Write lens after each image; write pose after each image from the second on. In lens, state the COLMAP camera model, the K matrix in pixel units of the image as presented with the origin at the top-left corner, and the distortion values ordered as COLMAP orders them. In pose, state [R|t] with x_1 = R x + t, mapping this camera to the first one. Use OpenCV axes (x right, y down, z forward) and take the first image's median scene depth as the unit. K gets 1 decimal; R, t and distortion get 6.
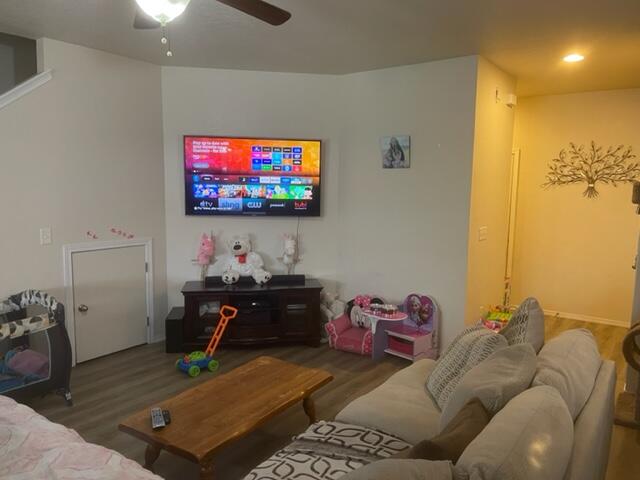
lens RADIAL K [[490.3, 0, 319.4], [0, 490.3, 240.2], [0, 0, 1]] dist [0.039481, -0.005243]
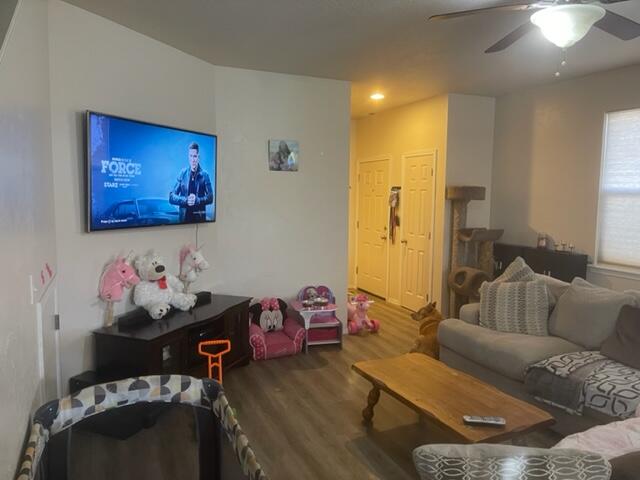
lens RADIAL K [[490.3, 0, 321.0], [0, 490.3, 237.6], [0, 0, 1]] dist [0.039481, -0.005243]
pose [[0.503715, -0.090634, 0.859102, -0.711538], [0.103039, 0.993685, 0.044418, -0.043387], [-0.857703, 0.066147, 0.509873, 0.409963]]
